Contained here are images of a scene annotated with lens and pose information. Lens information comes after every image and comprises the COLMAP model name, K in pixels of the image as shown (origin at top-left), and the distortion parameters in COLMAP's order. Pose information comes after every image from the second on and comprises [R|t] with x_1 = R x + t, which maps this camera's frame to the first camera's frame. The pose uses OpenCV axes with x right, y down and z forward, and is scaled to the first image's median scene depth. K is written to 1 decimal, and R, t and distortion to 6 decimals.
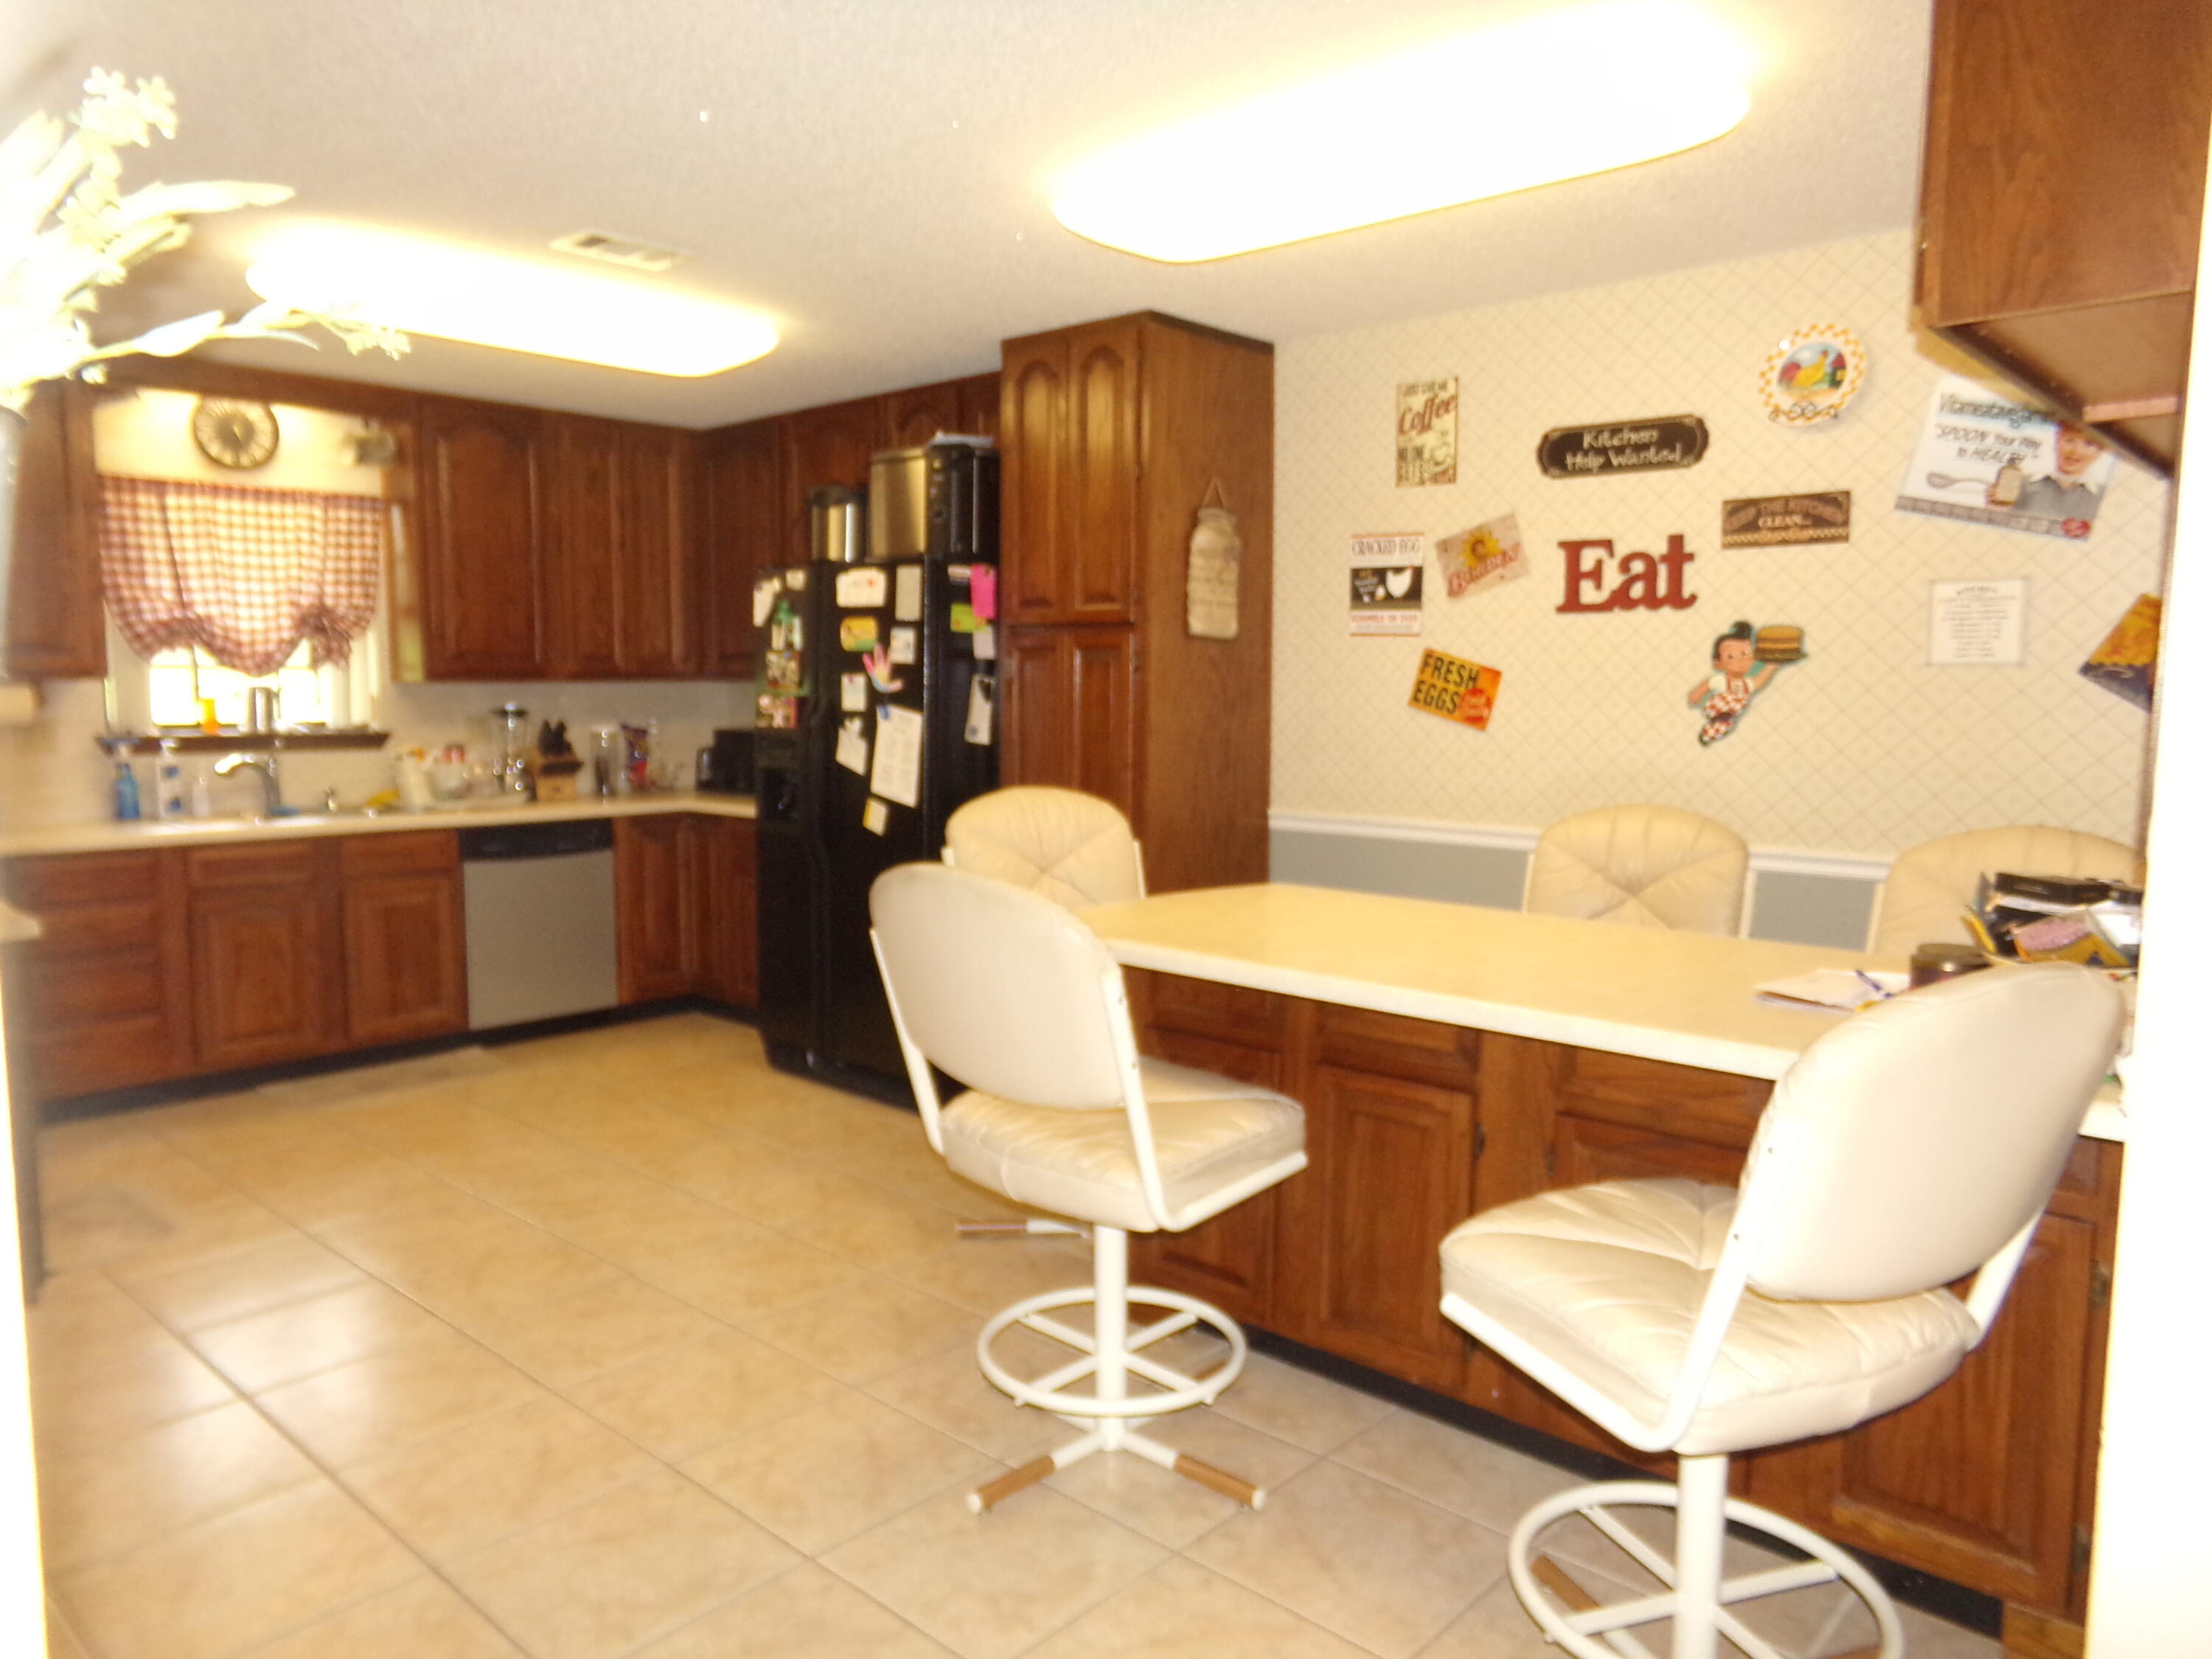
lens RADIAL K [[1490.0, 0, 1106.9], [0, 1490.0, 845.2], [0, 0, 1]] dist [-0.044404, 0.057849]
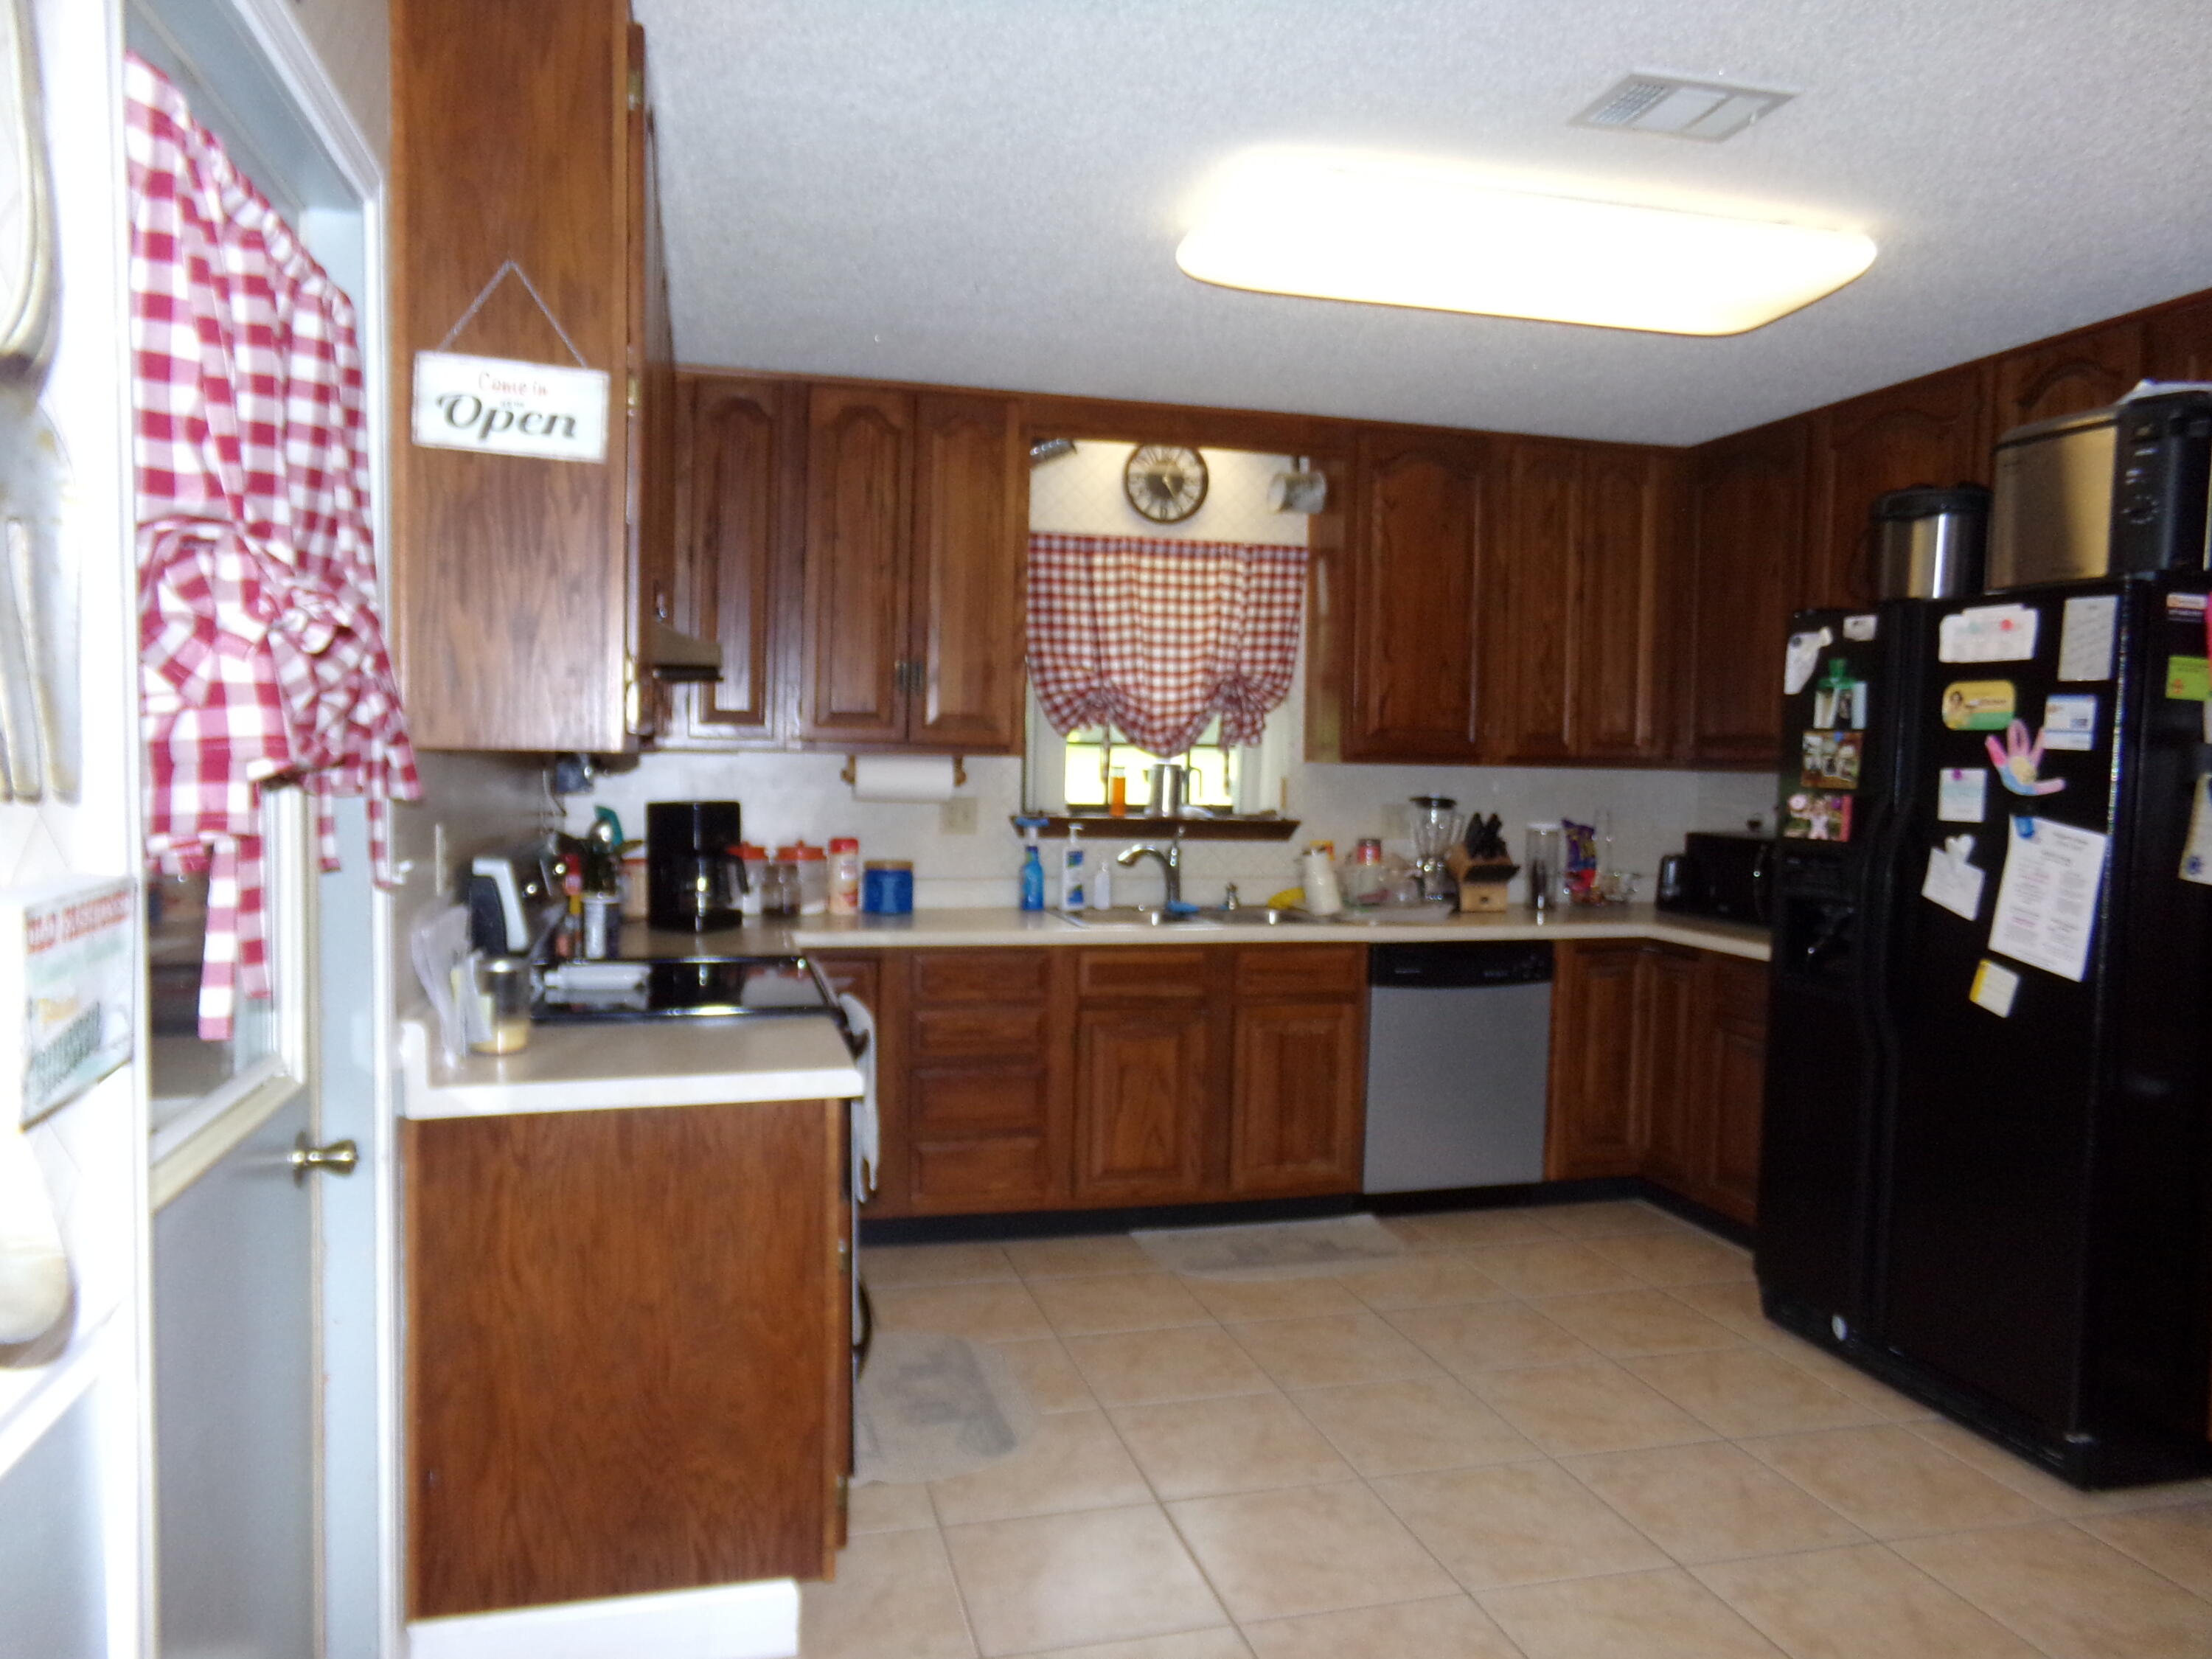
lens RADIAL K [[1543.8, 0, 1113.8], [0, 1543.8, 831.3], [0, 0, 1]] dist [-0.004192, 0.064910]
pose [[0.847408, 0.041692, -0.529303, -0.110584], [-0.075035, 0.996311, -0.041654, -0.026884], [0.525614, 0.075014, 0.847410, 0.203723]]
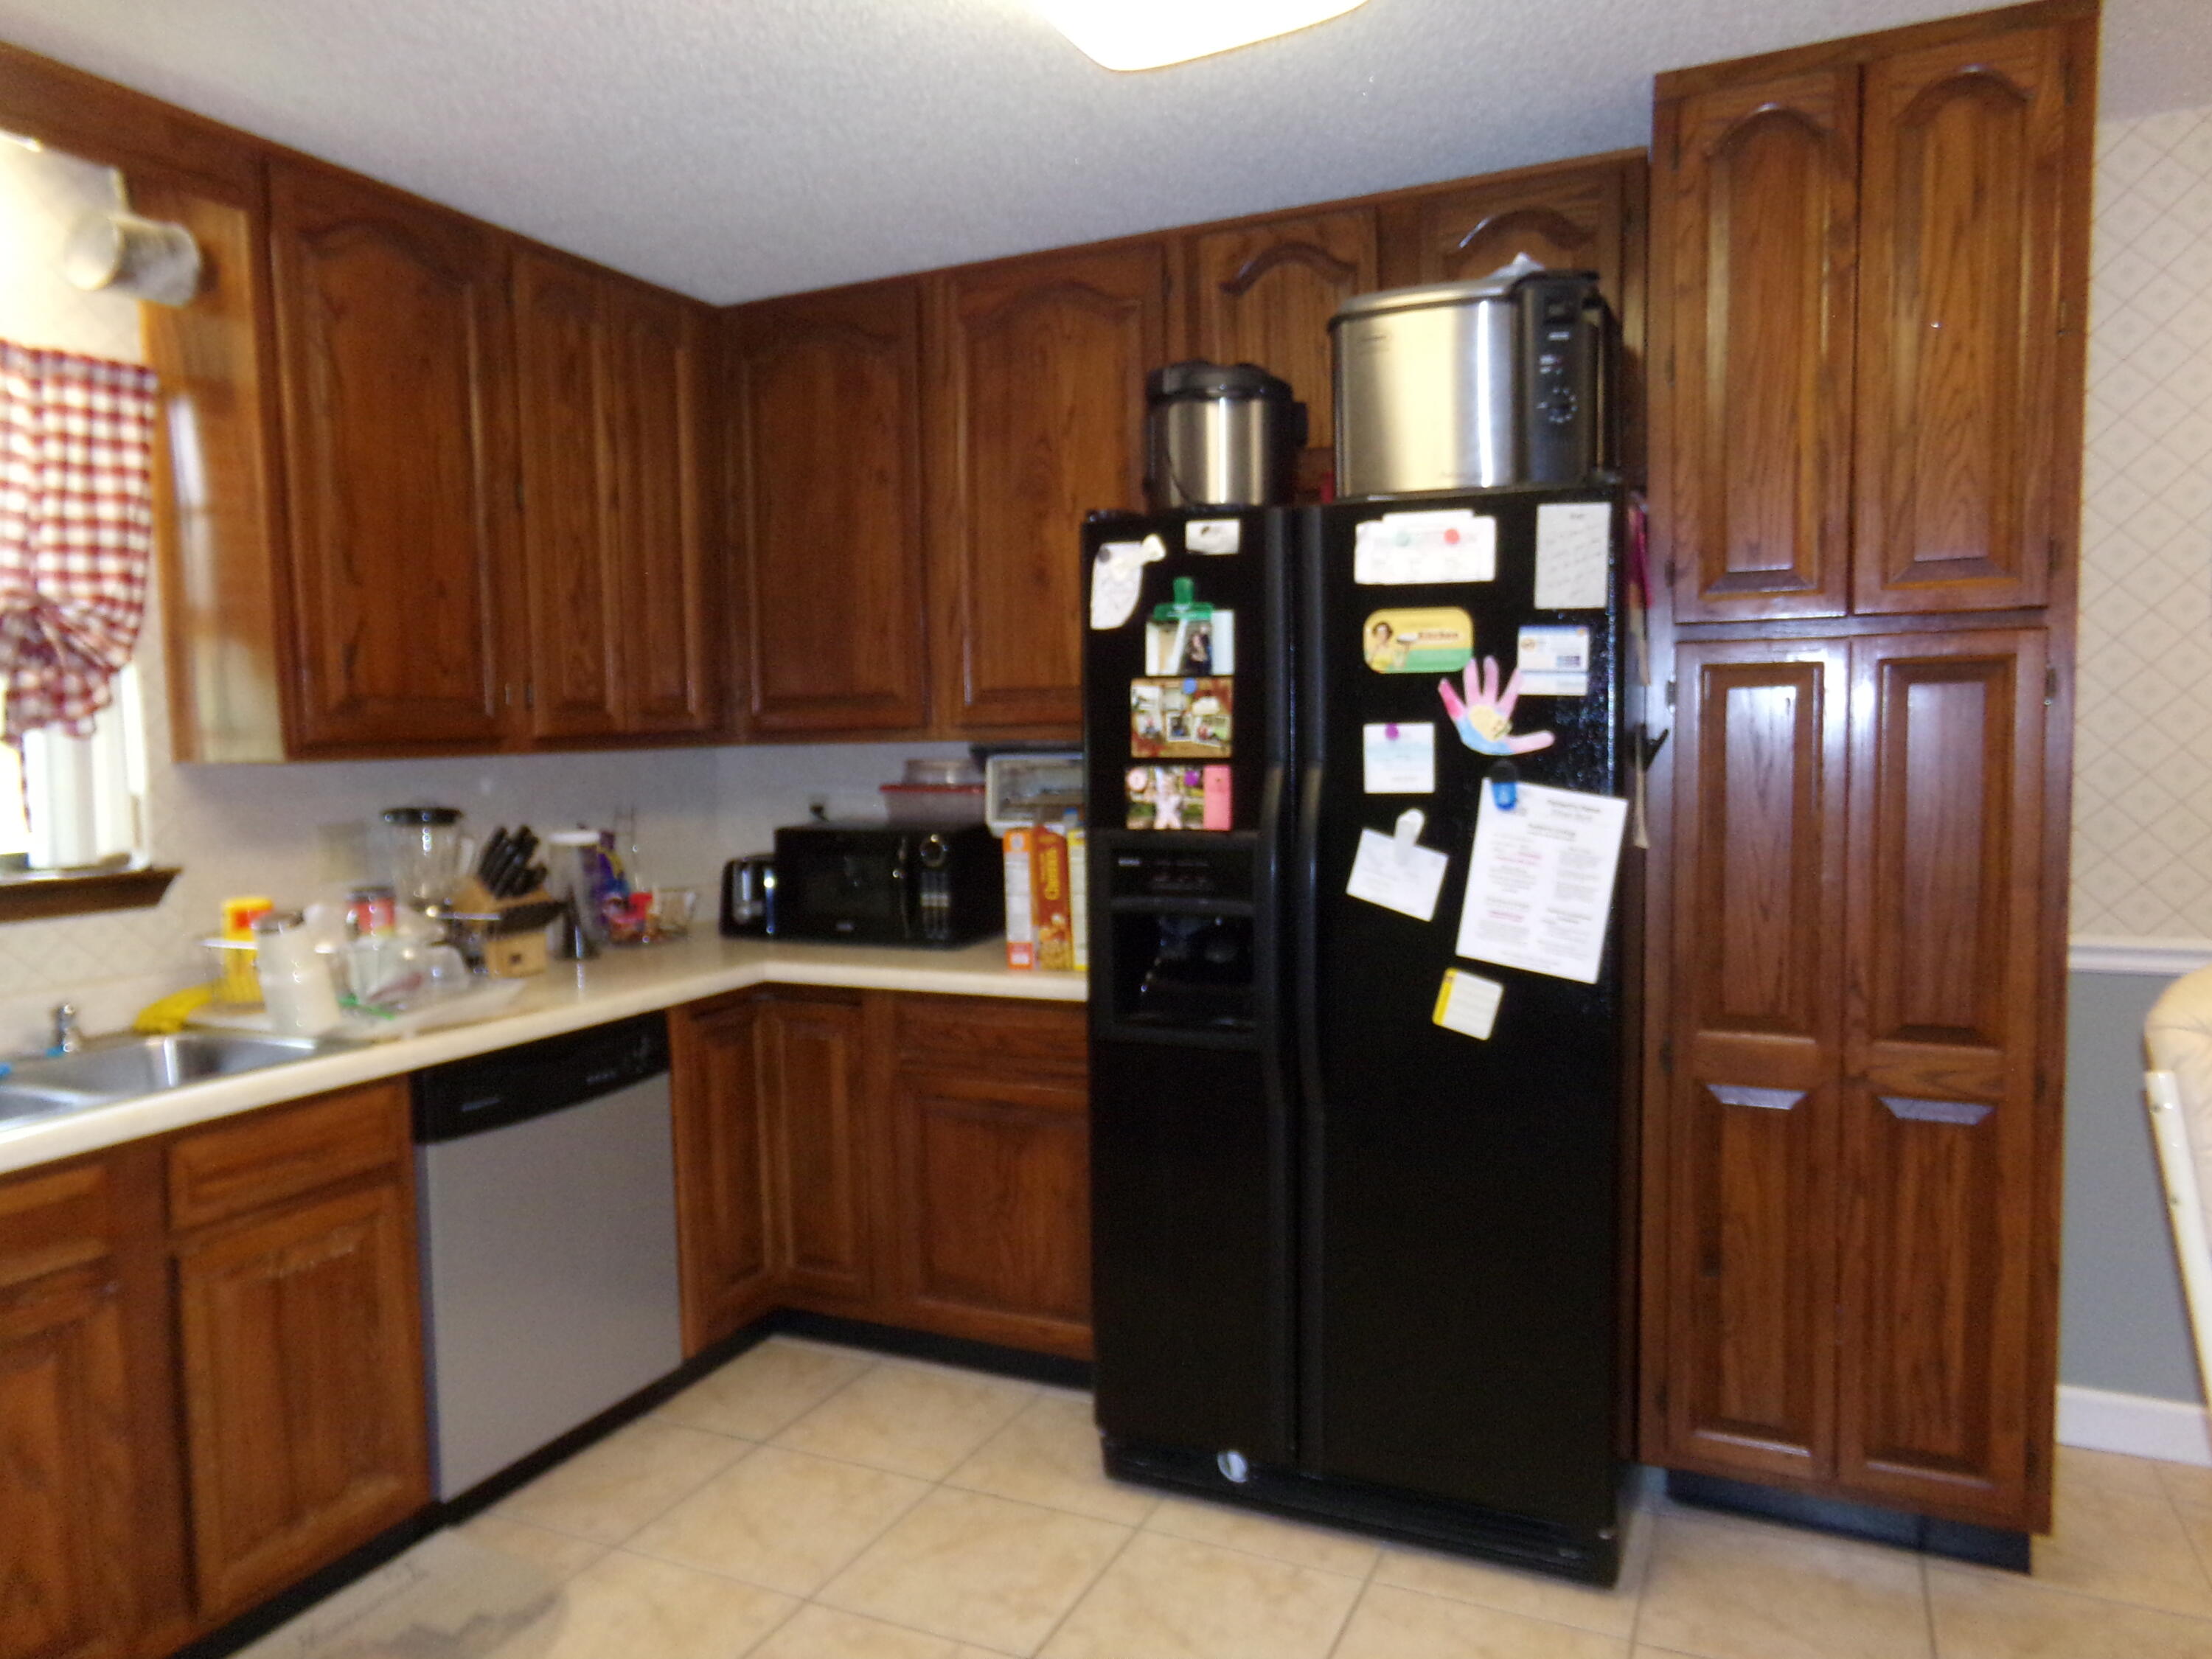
lens RADIAL K [[1487.4, 0, 1111.3], [0, 1487.4, 835.1], [0, 0, 1]] dist [-0.043614, 0.037641]
pose [[0.951404, -0.046135, 0.304469, -0.367224], [0.057212, 0.997982, -0.027554, -0.060787], [-0.302583, 0.043634, 0.952124, 0.493129]]
